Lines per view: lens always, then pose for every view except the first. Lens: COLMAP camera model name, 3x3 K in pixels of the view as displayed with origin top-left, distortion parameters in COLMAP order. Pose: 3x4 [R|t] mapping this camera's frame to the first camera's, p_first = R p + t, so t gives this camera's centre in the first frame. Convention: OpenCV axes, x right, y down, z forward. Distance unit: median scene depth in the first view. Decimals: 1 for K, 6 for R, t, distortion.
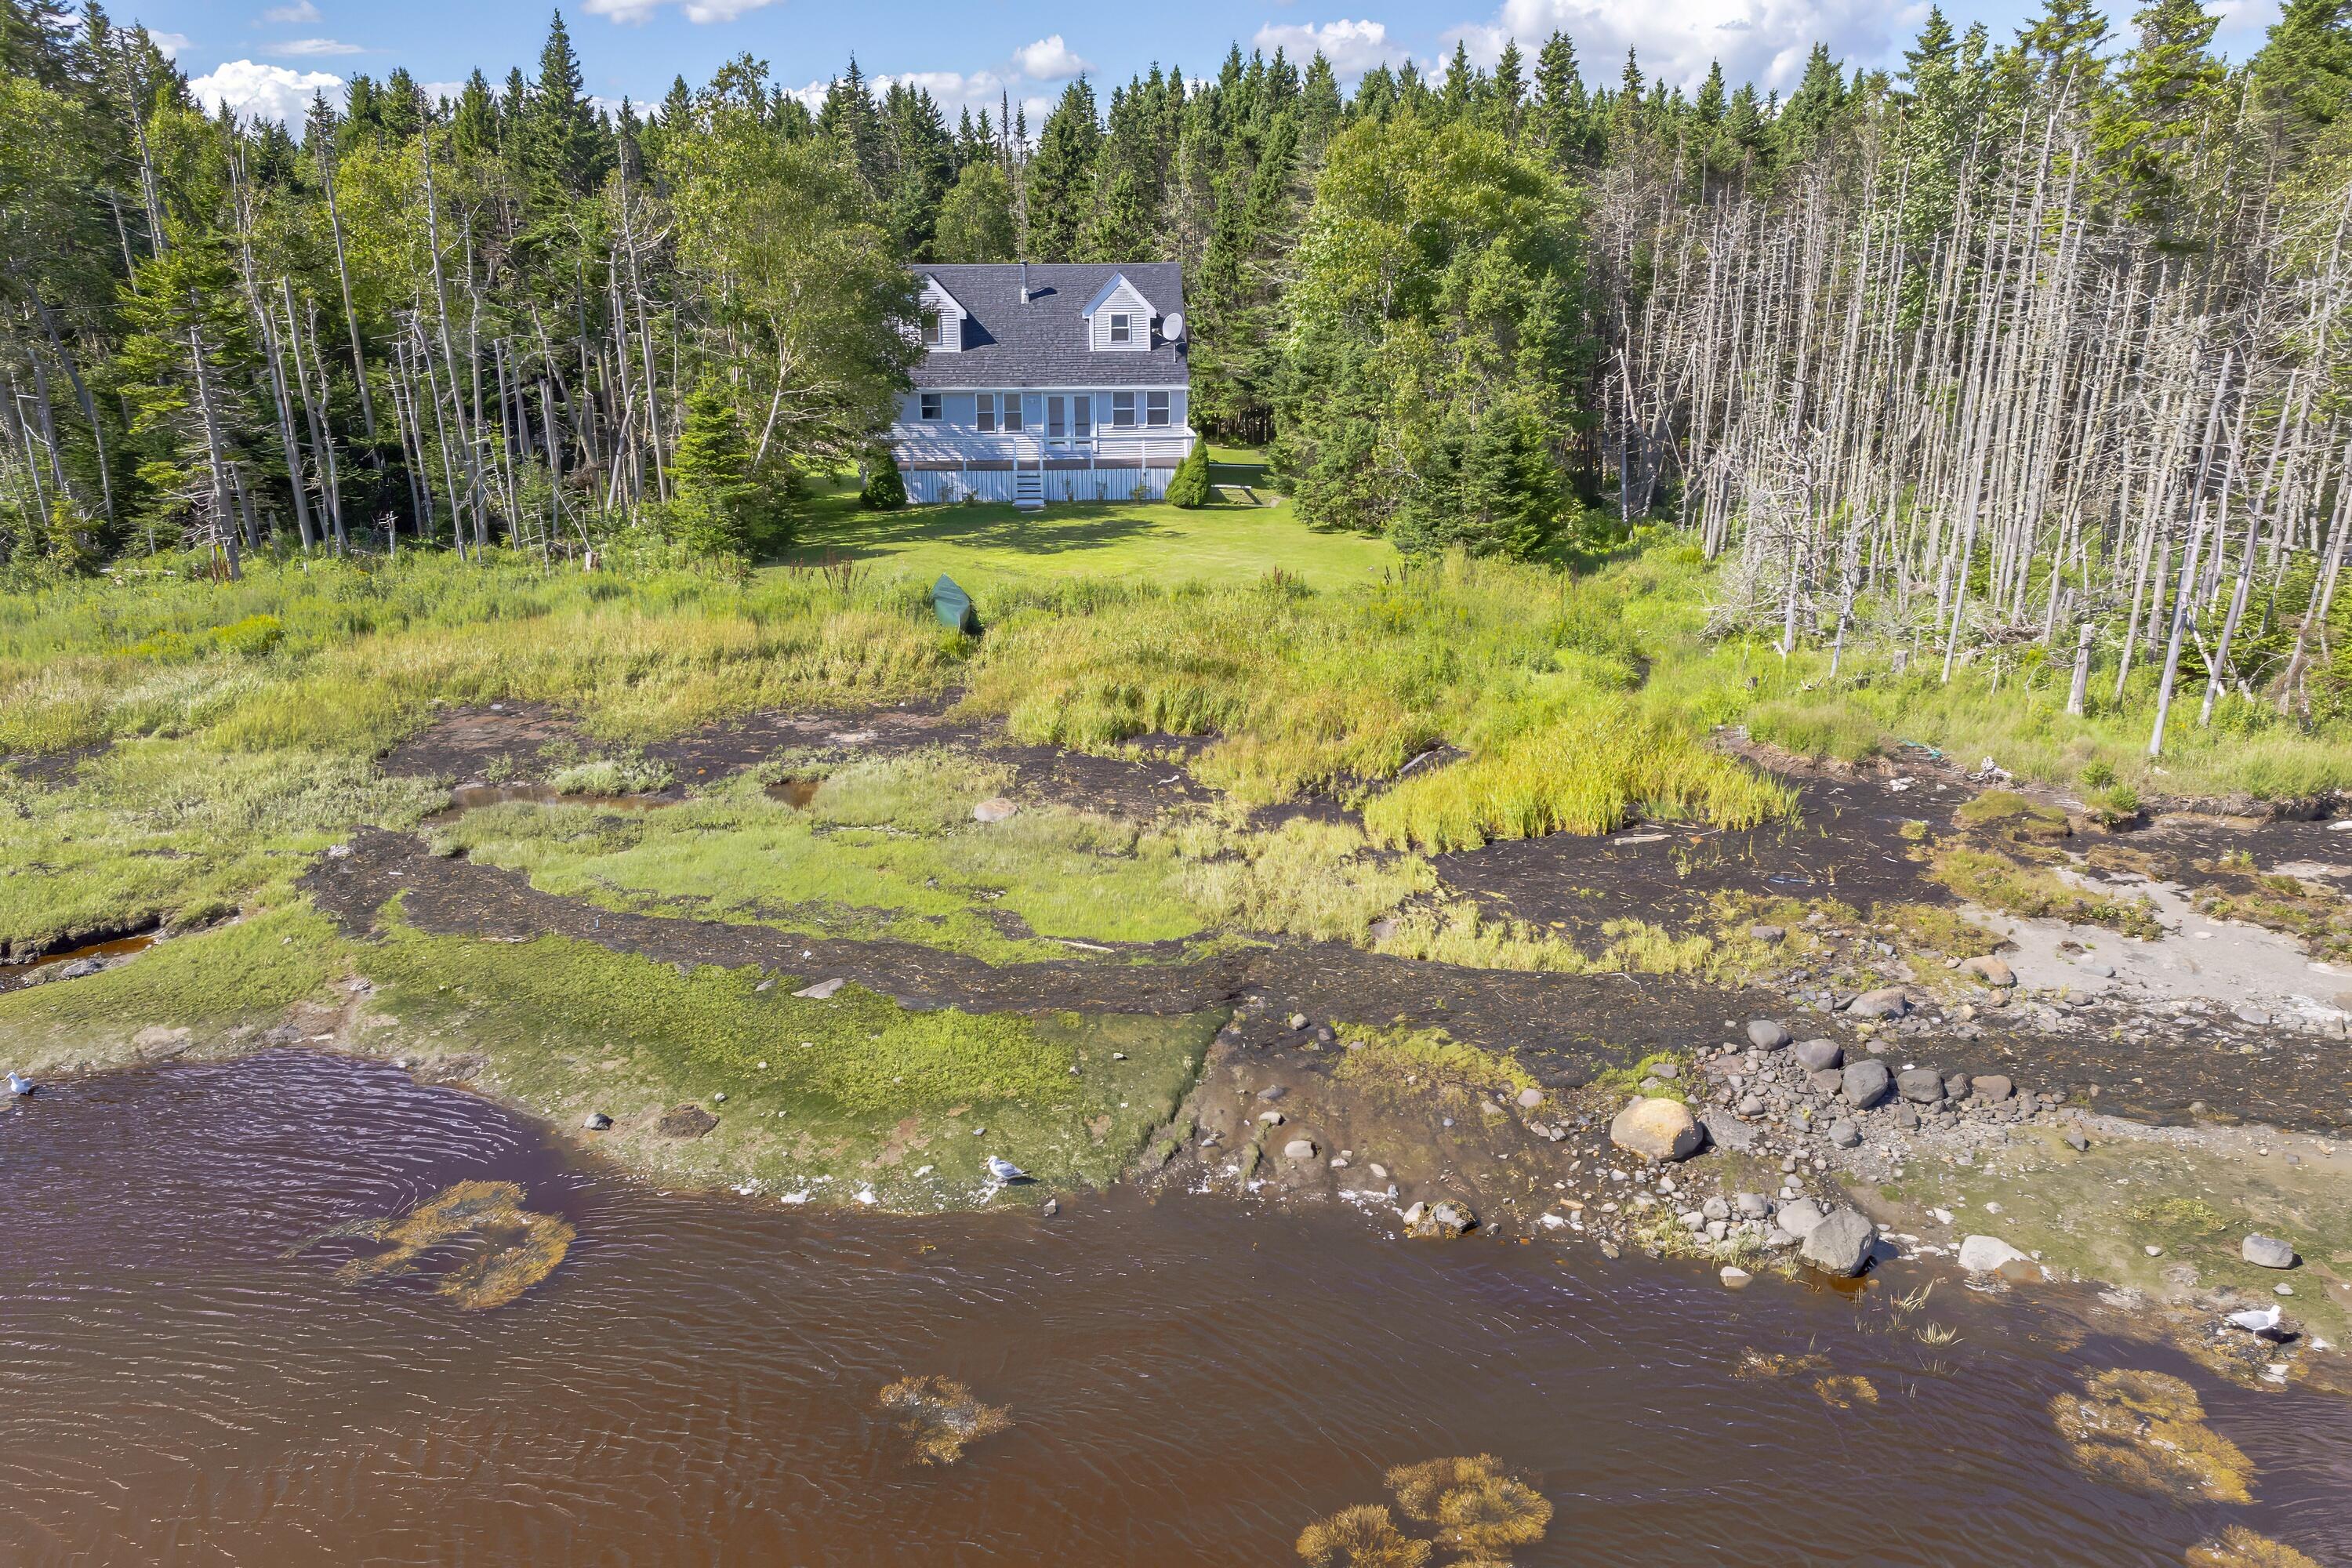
lens RADIAL K [[1602.6, 0, 1176.0], [0, 1602.6, 784.0], [0, 0, 1]] dist [-0.019481, -0.001340]
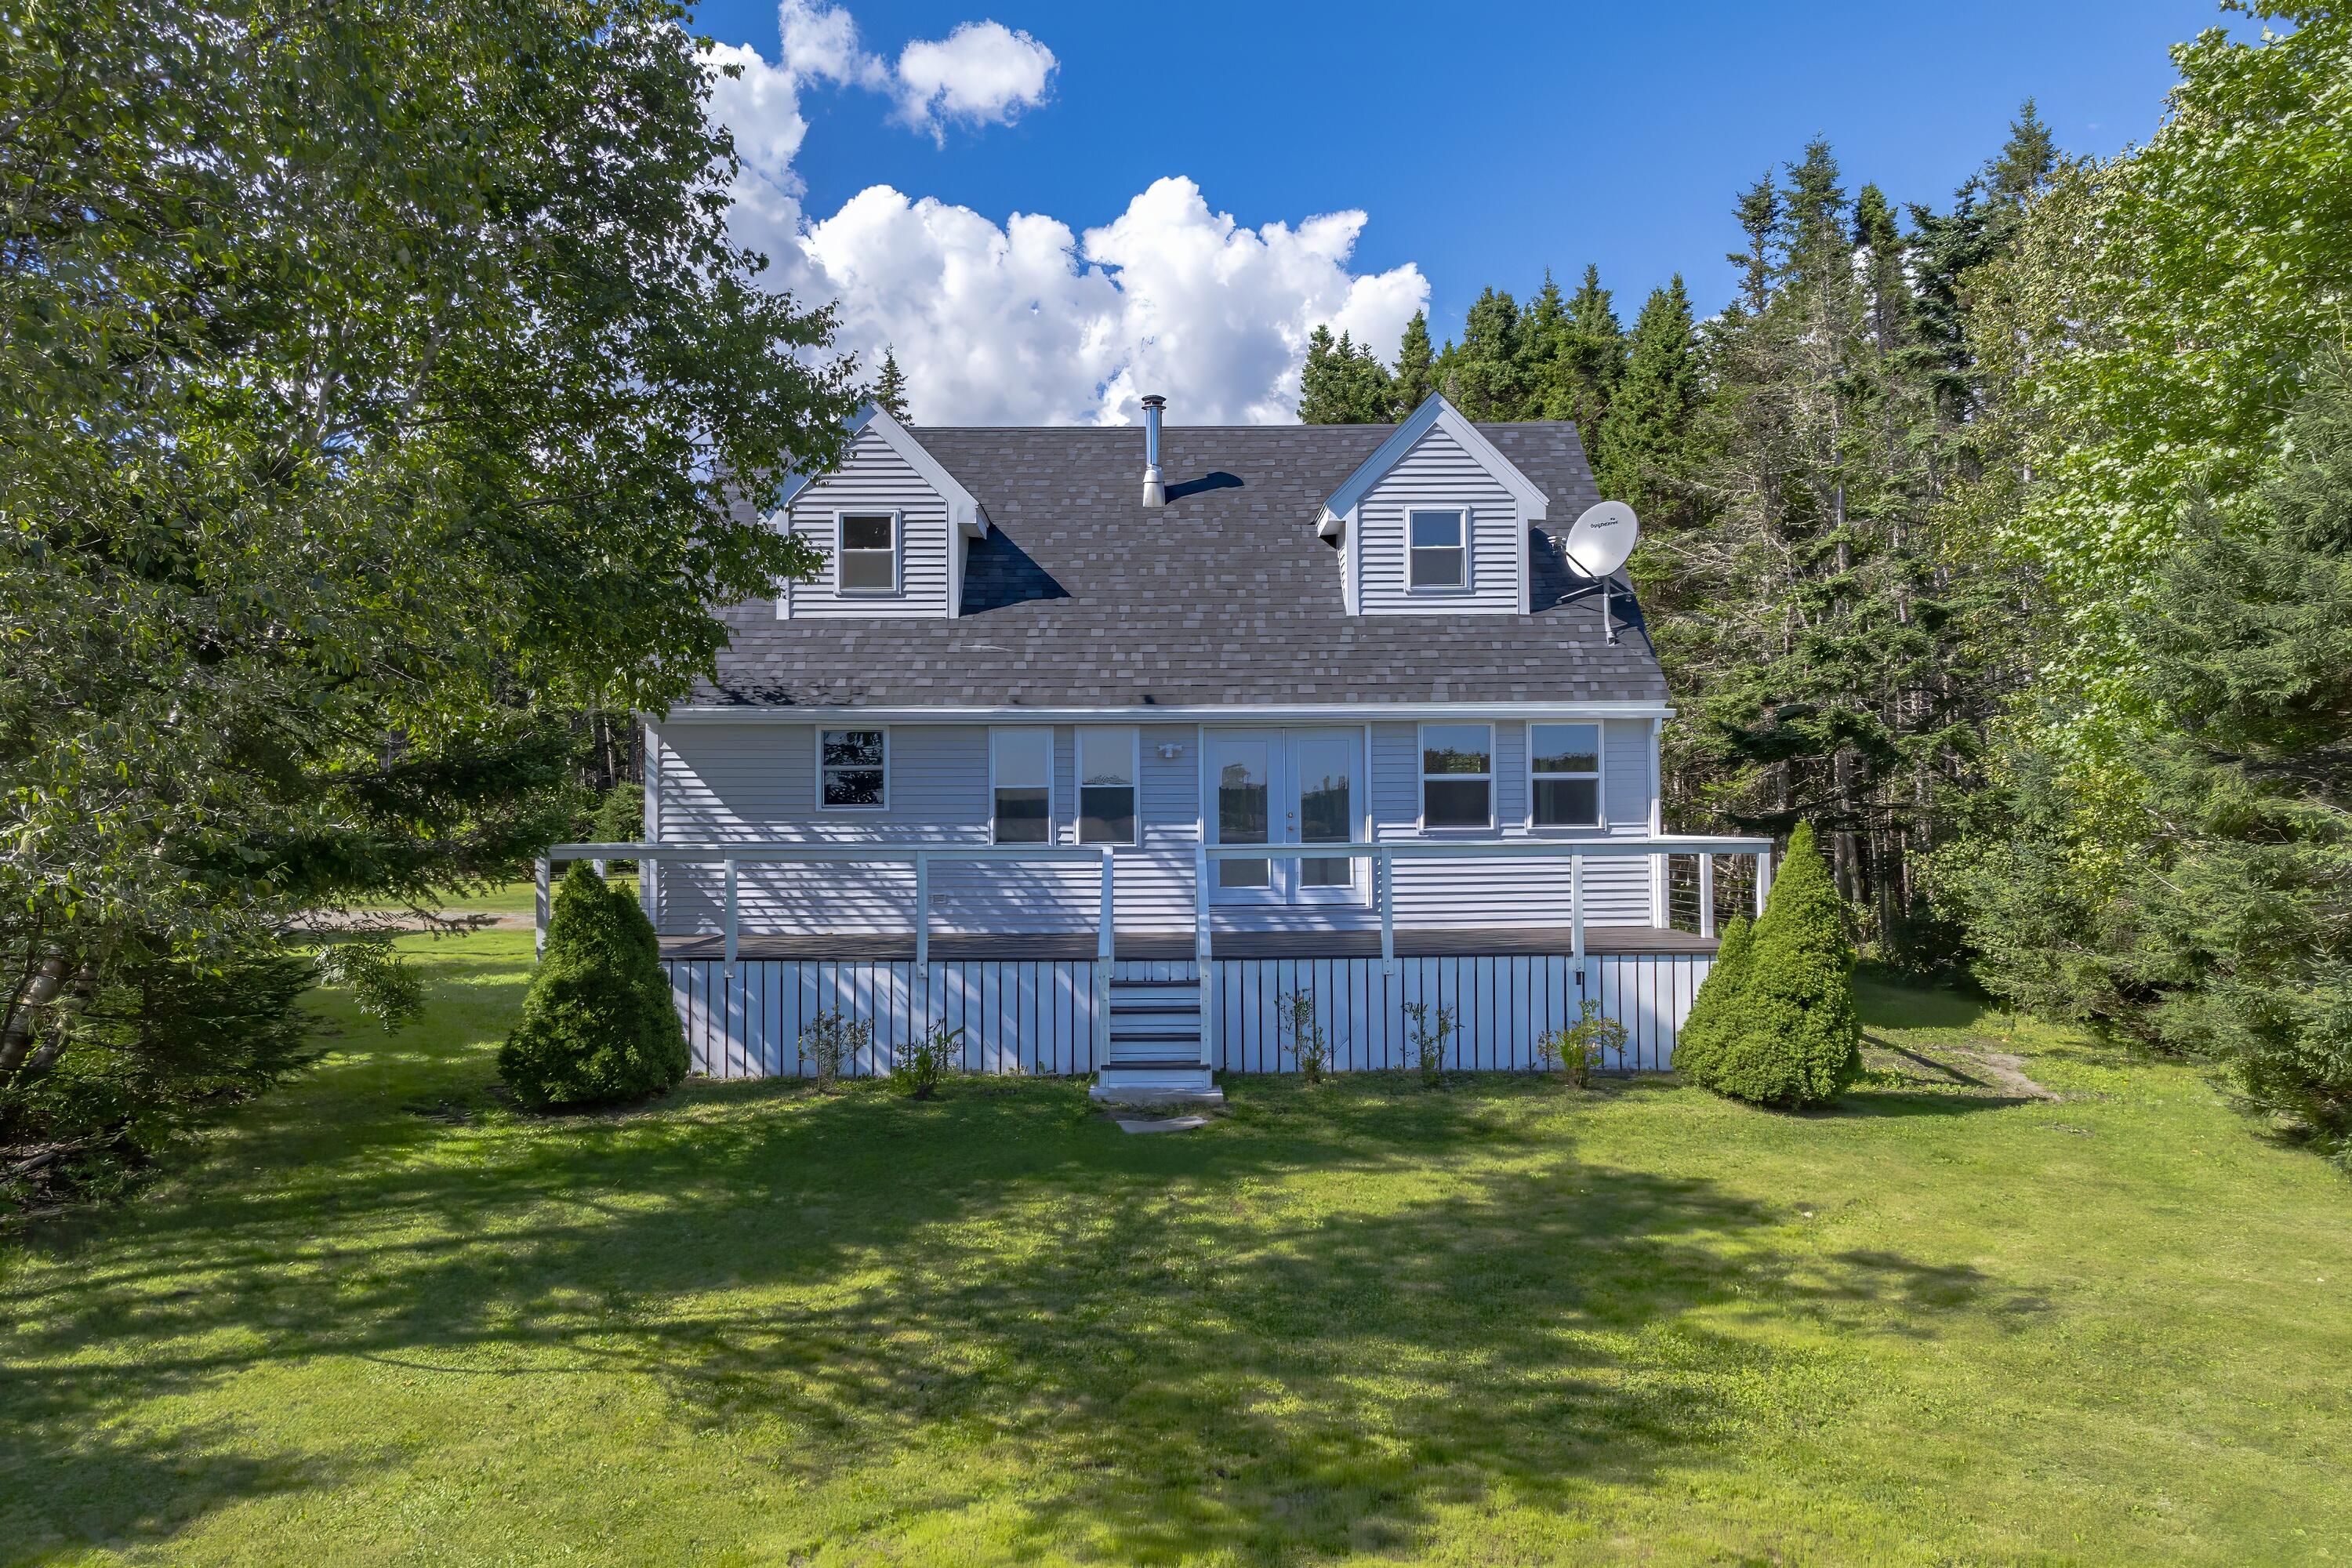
lens RADIAL K [[1602.6, 0, 1176.0], [0, 1602.6, 784.0], [0, 0, 1]] dist [-0.019481, -0.001340]
pose [[0.997850, -0.003519, -0.065440, -0.067905], [-0.018121, 0.944812, -0.327112, -0.129908], [0.062980, 0.327595, 0.942717, 0.702874]]
